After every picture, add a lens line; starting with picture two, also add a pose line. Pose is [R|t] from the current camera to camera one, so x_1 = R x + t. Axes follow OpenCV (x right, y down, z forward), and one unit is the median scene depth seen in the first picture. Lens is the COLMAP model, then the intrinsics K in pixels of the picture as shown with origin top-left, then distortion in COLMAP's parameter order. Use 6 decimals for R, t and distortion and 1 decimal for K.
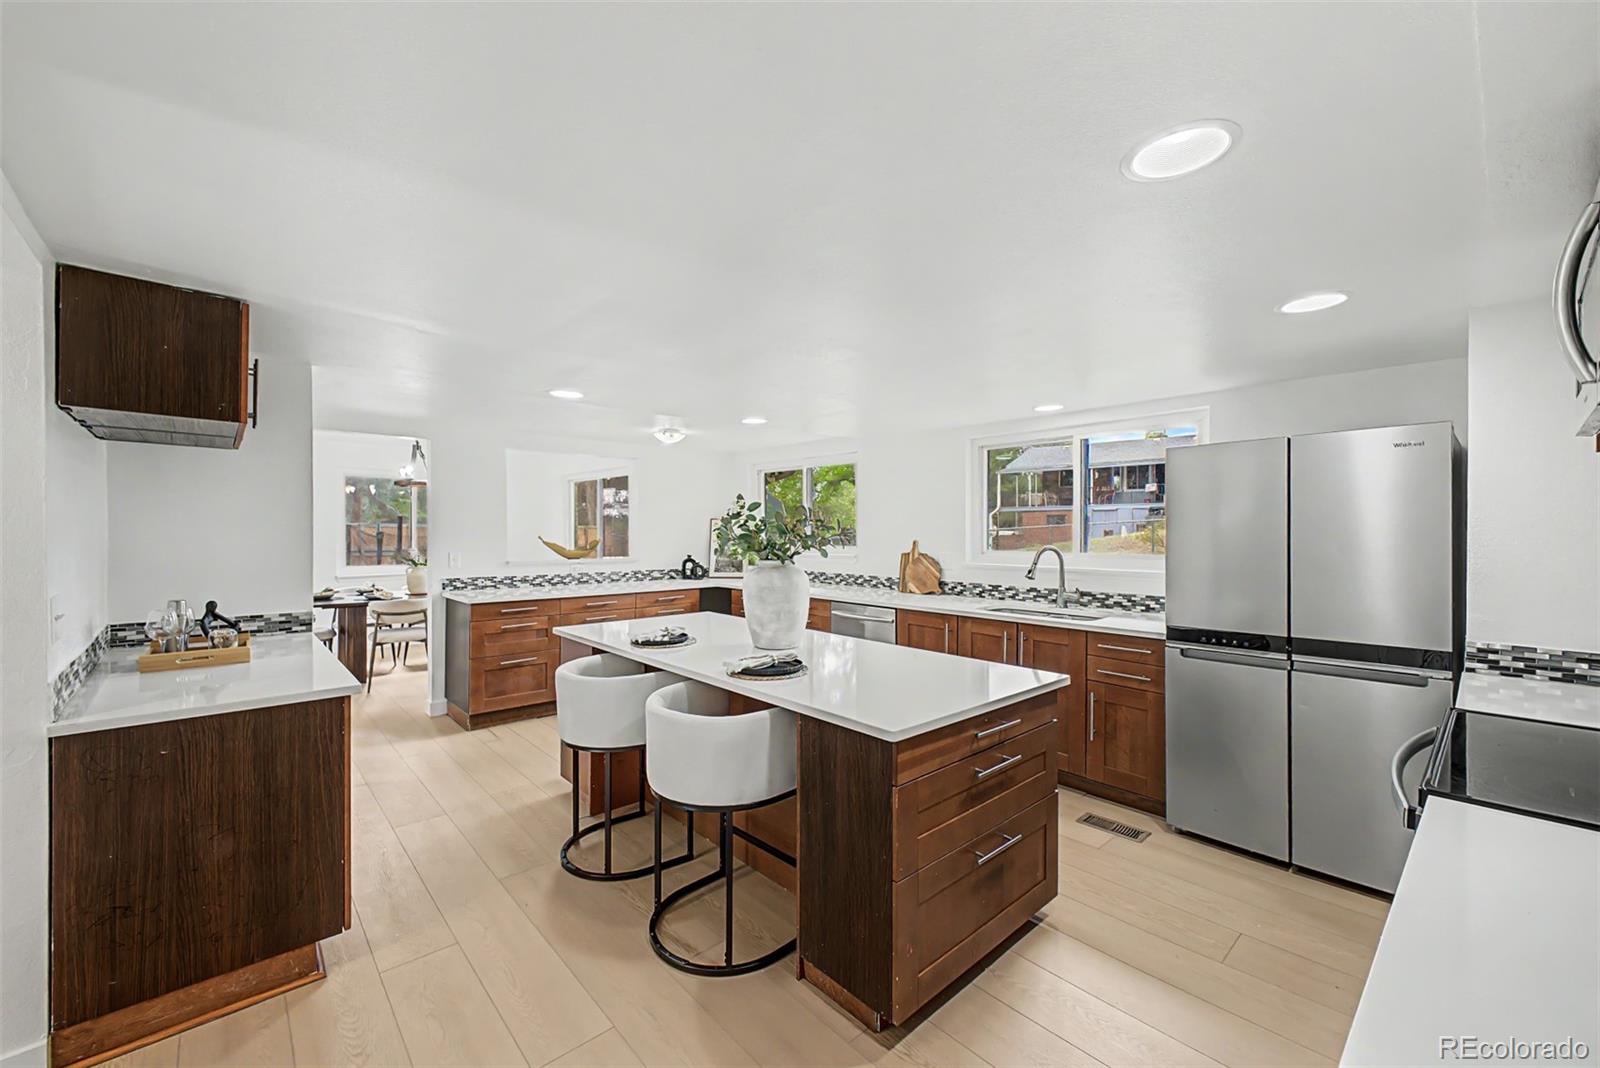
lens RADIAL K [[637.2, 0, 788.8], [0, 637.2, 533.8], [0, 0, 1]] dist [0.011177, -0.000337]
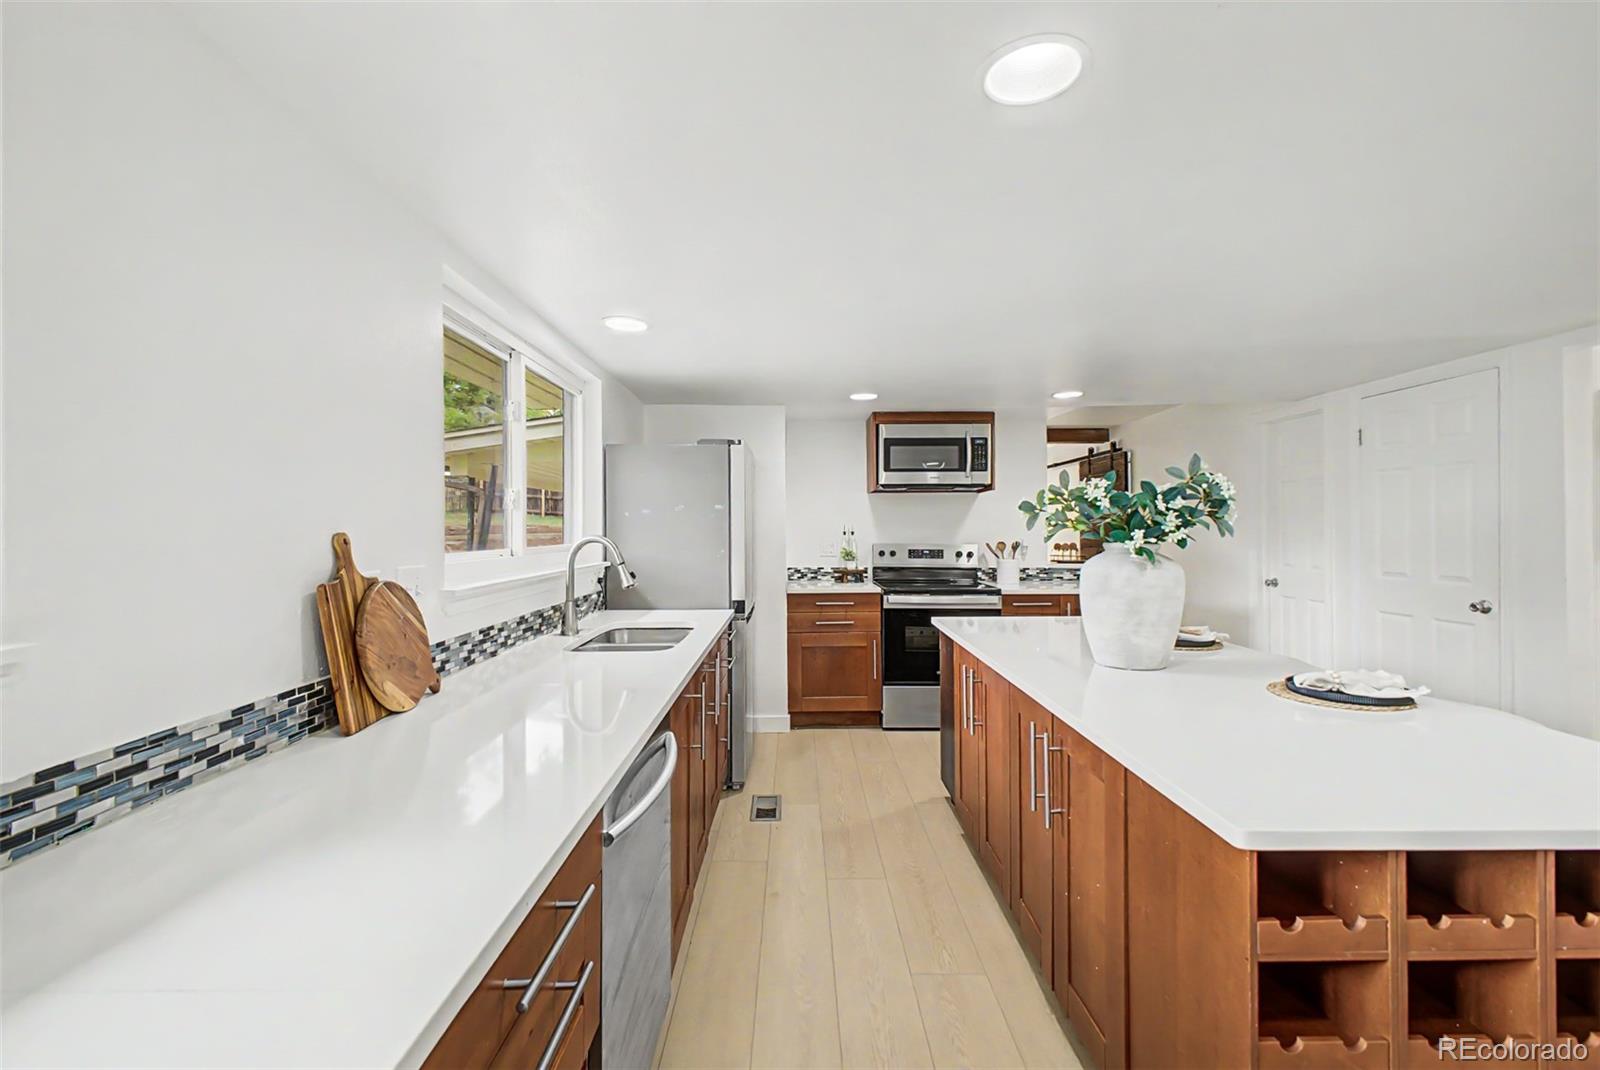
lens RADIAL K [[680.1, 0, 812.0], [0, 680.1, 521.7], [0, 0, 1]] dist [0.003686, -0.000149]
pose [[-0.764940, -0.003062, 0.644094, -0.161044], [-0.003197, 0.999994, 0.000957, 0.003409], [-0.644094, -0.001327, -0.764946, 1.166694]]
